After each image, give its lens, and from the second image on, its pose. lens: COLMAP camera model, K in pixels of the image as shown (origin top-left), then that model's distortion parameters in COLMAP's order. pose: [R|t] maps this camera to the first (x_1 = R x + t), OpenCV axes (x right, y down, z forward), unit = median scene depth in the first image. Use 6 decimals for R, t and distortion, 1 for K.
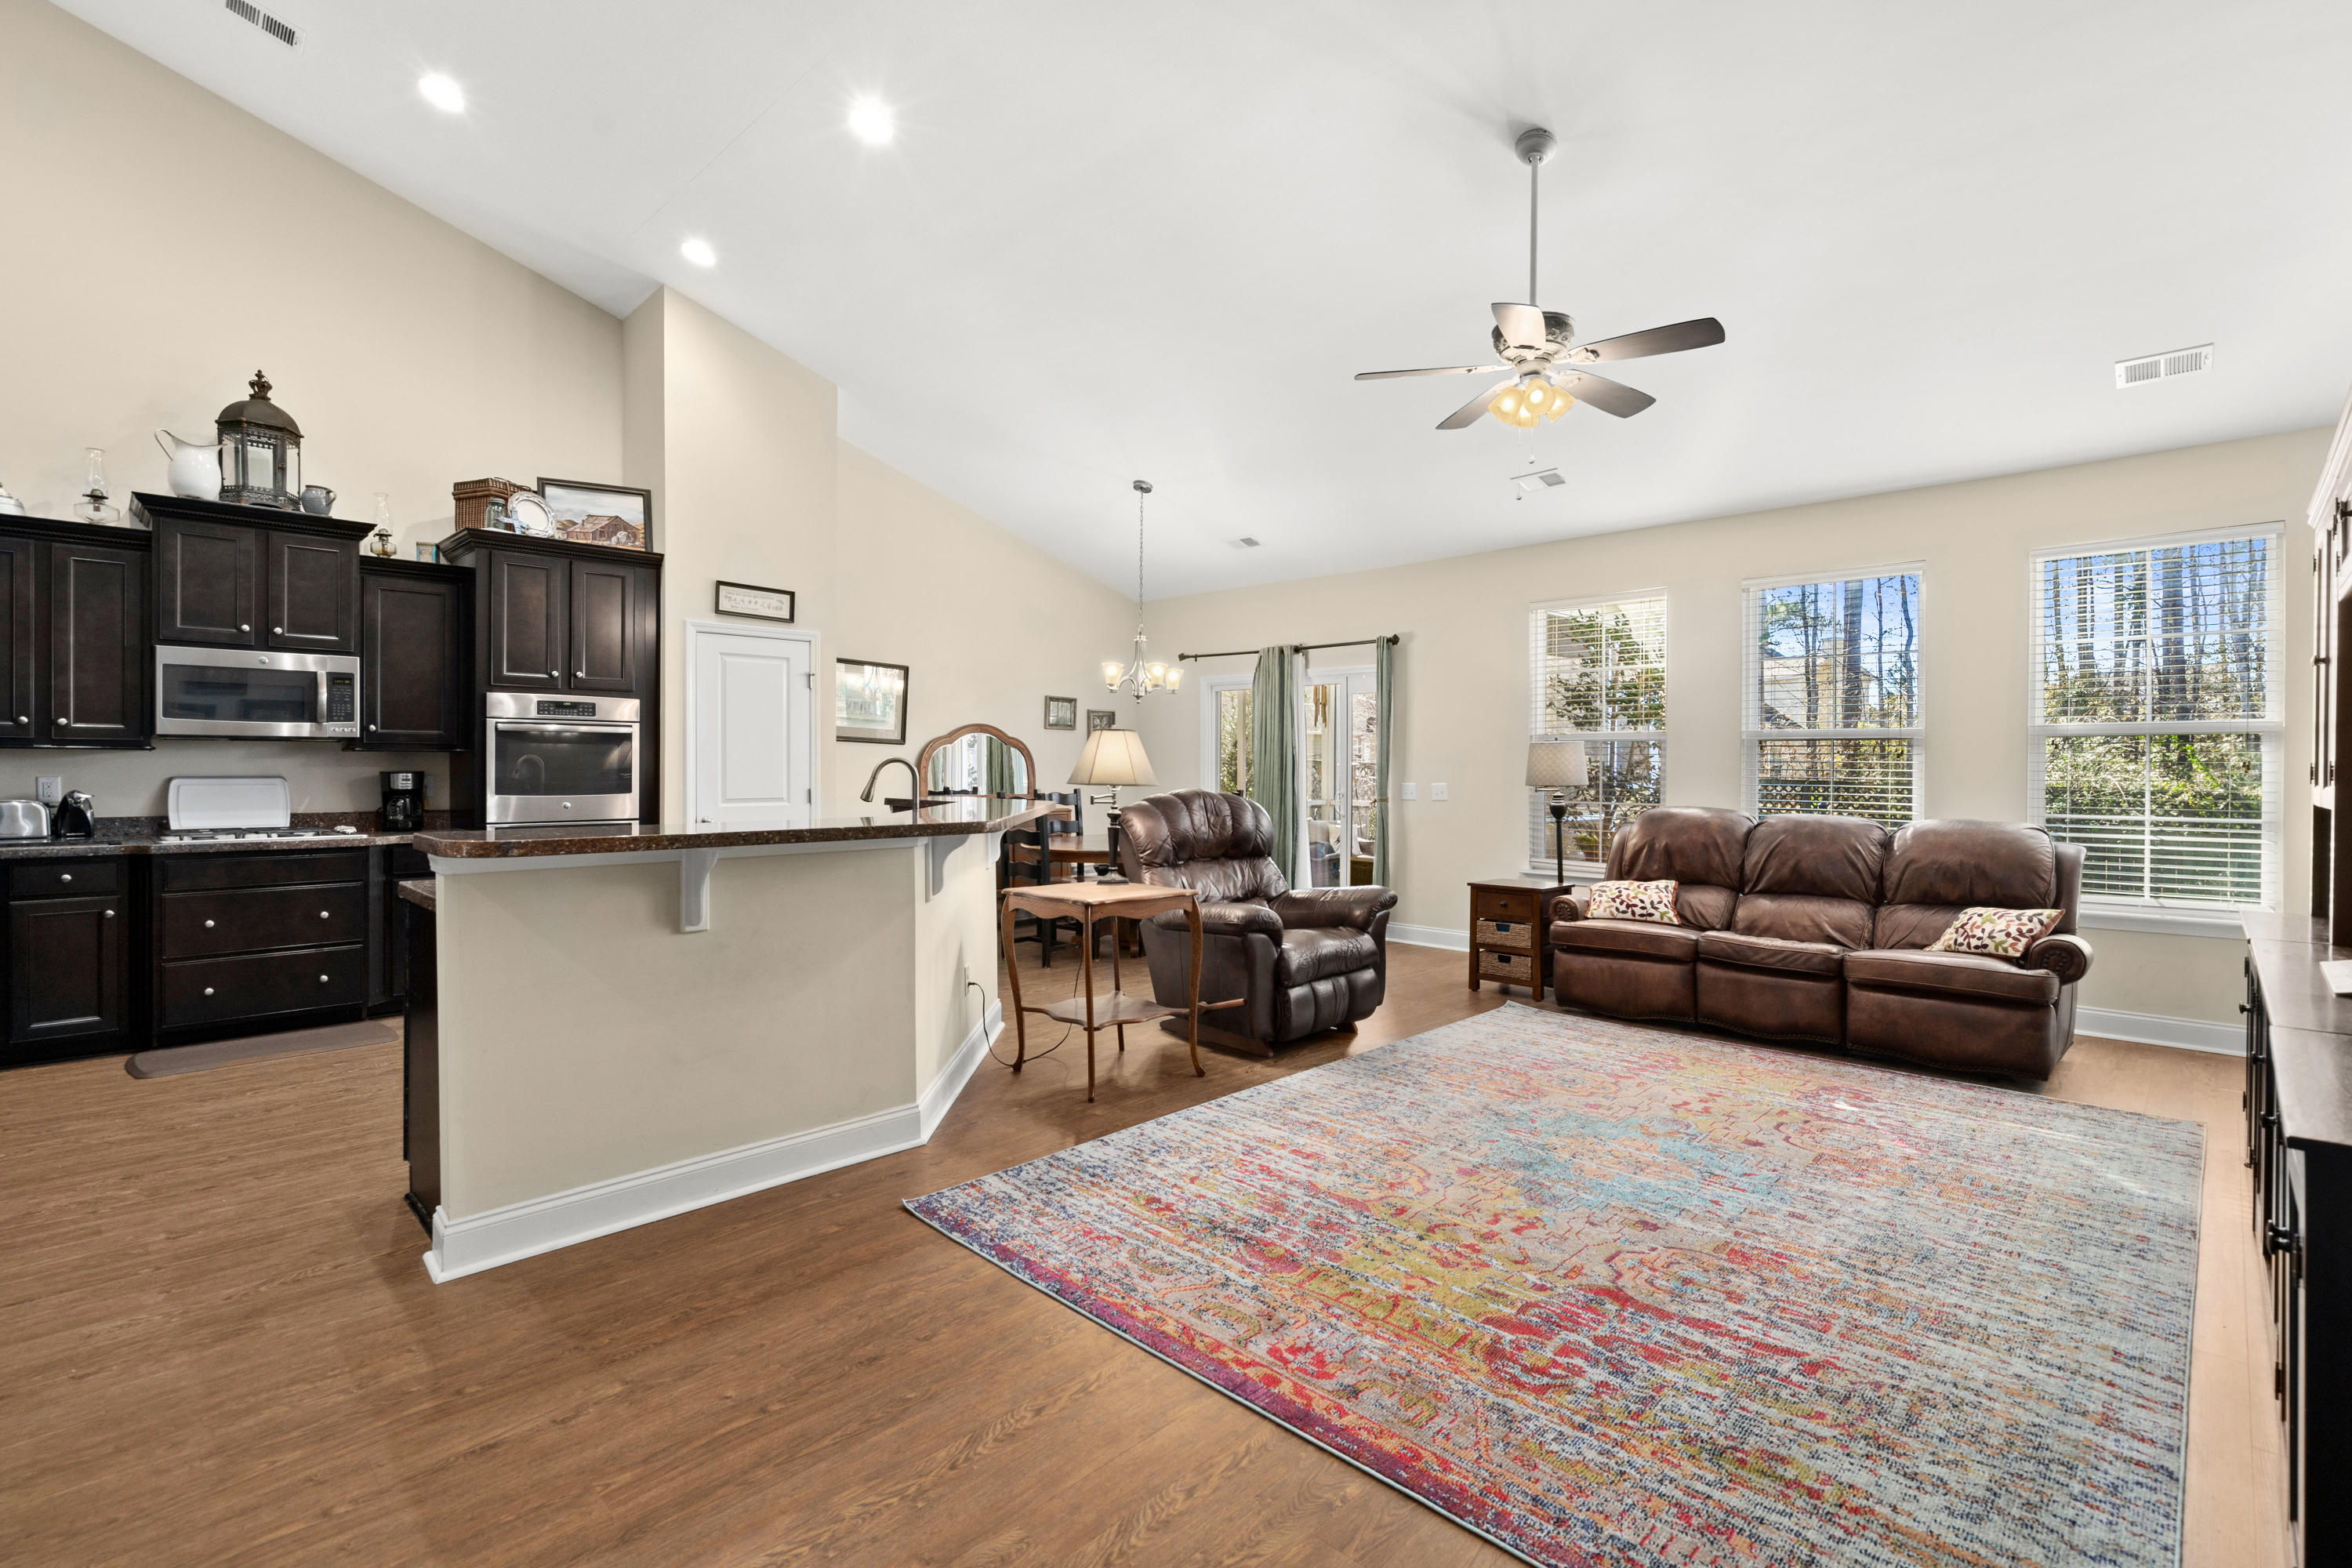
lens RADIAL K [[1083.2, 0, 1187.5], [0, 1083.2, 758.6], [0, 0, 1]] dist [0.021317, 0.000767]
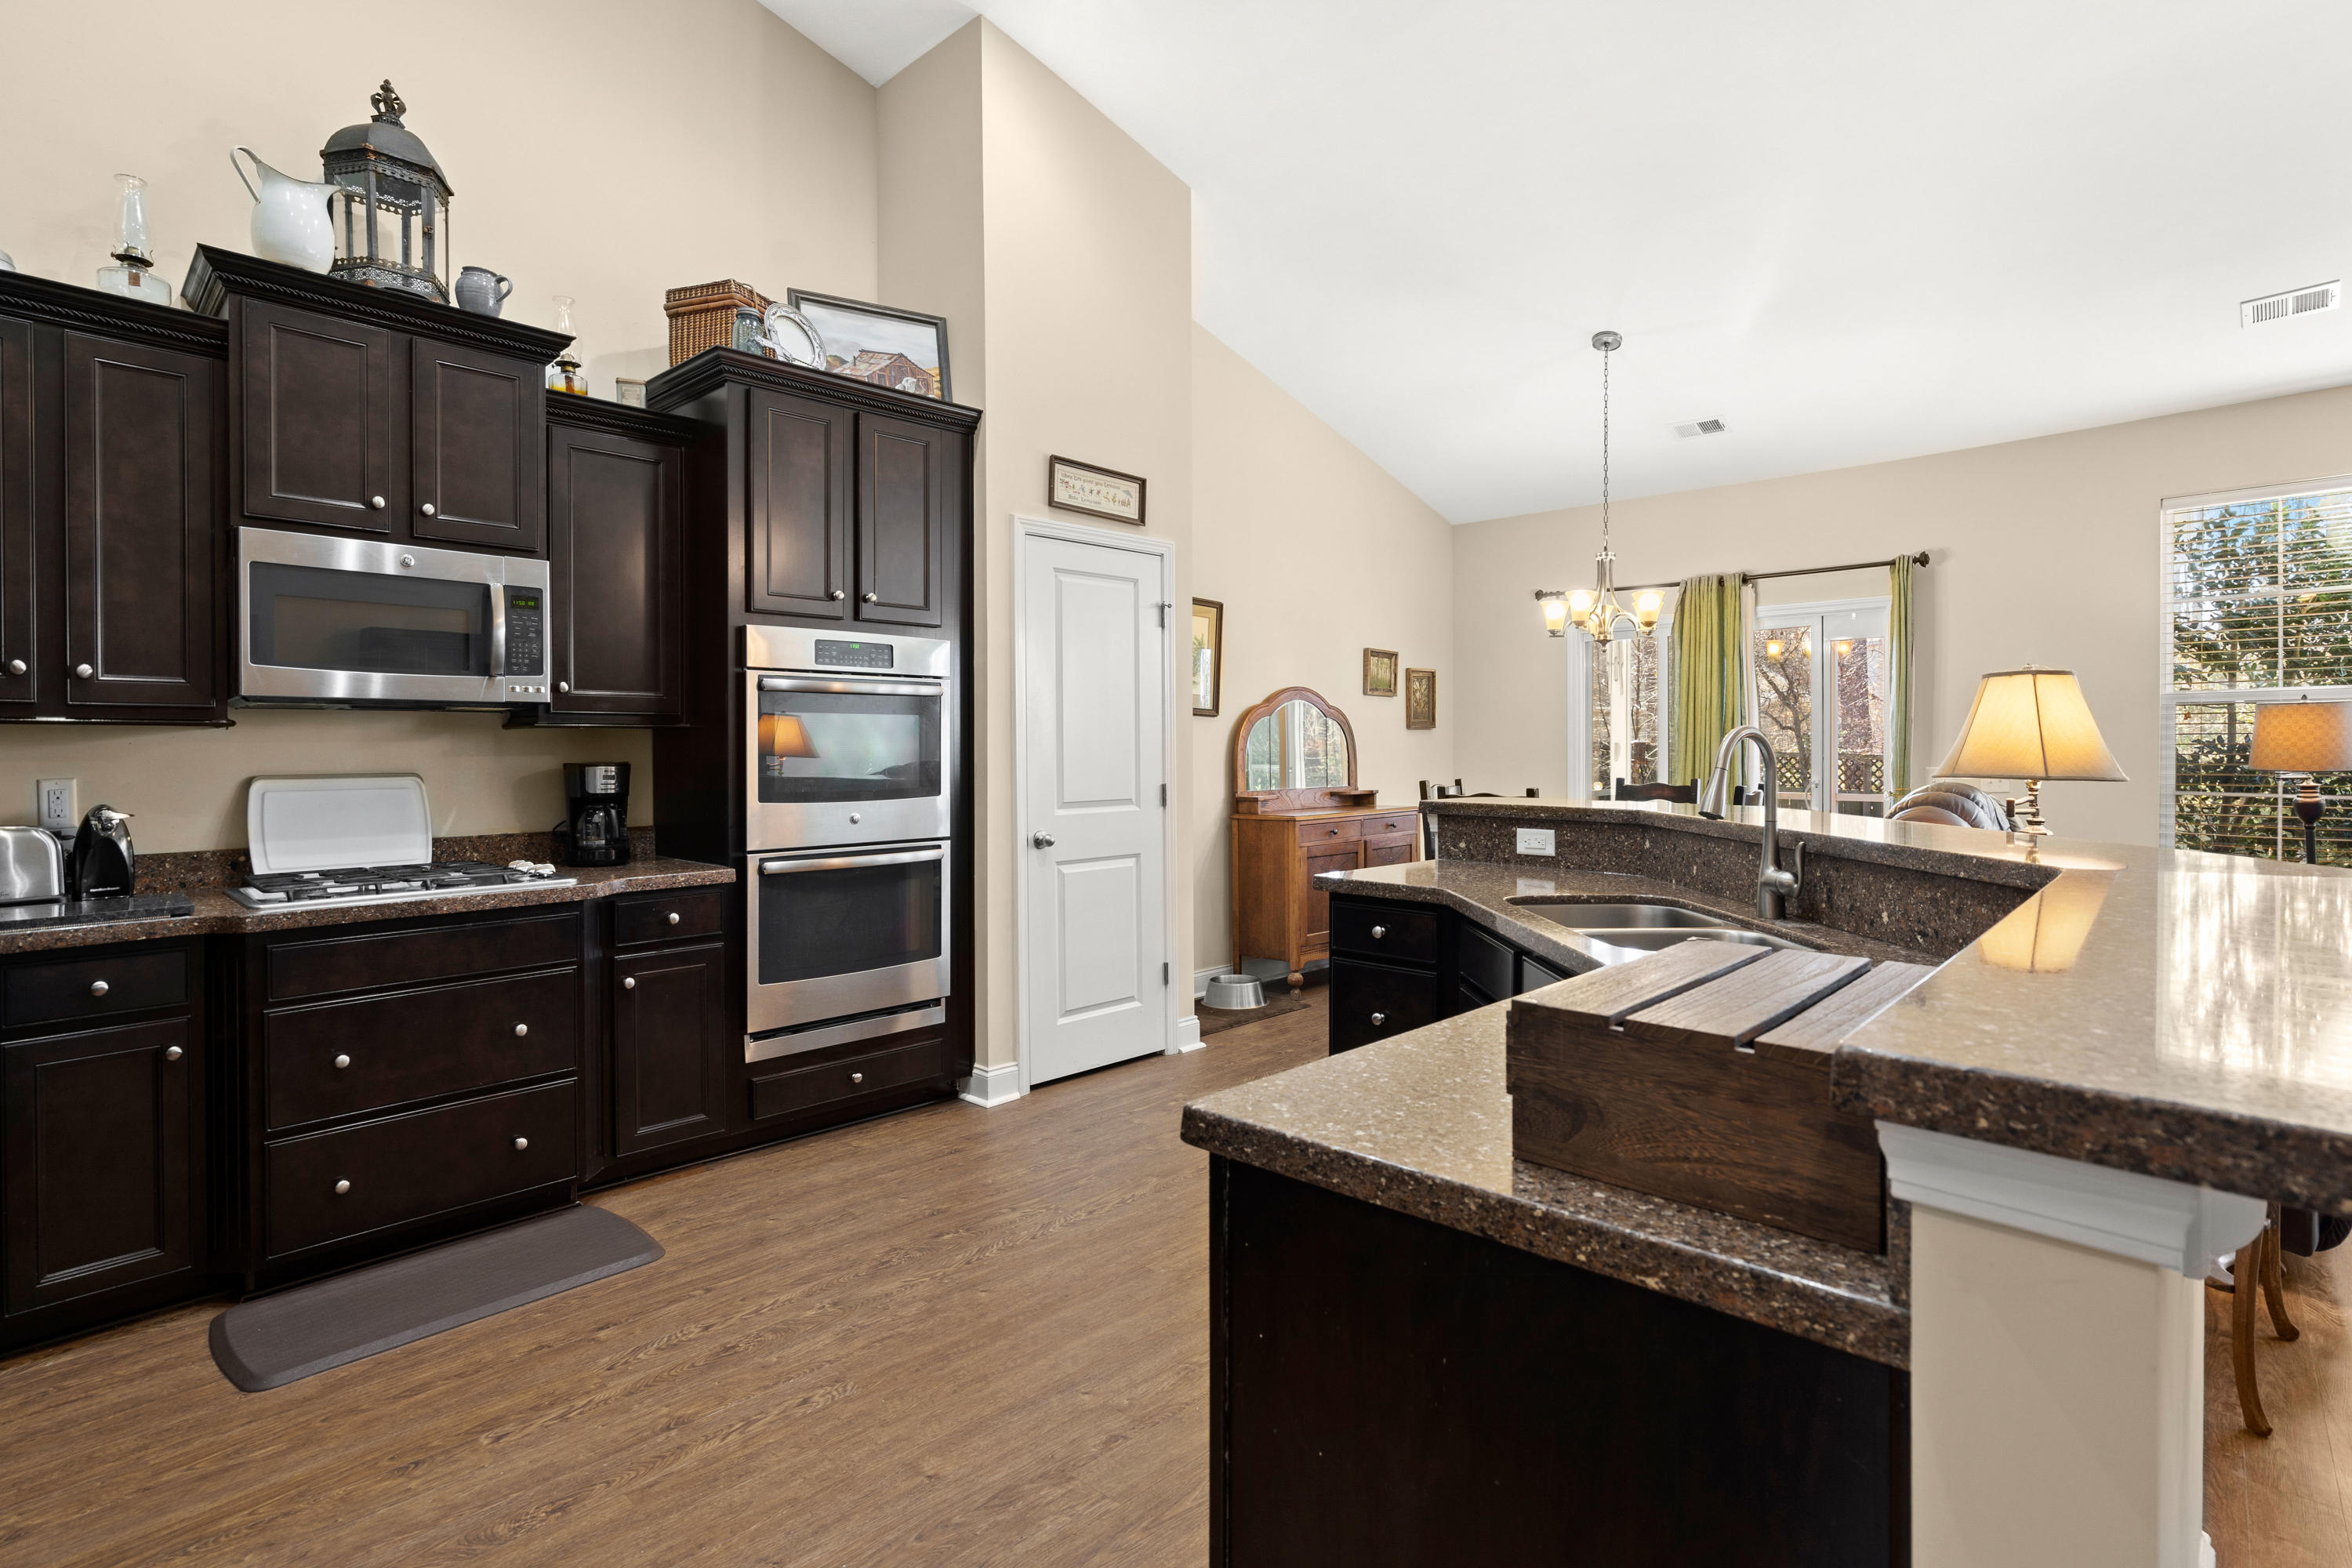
lens RADIAL K [[1151.1, 0, 1182.9], [0, 1151.1, 734.4], [0, 0, 1]] dist [-0.029519, 0.000068]
pose [[0.999732, -0.010792, 0.020487, -0.469502], [0.010941, 0.999914, -0.007183, 0.004758], [-0.020408, 0.007405, 0.999764, 0.430218]]
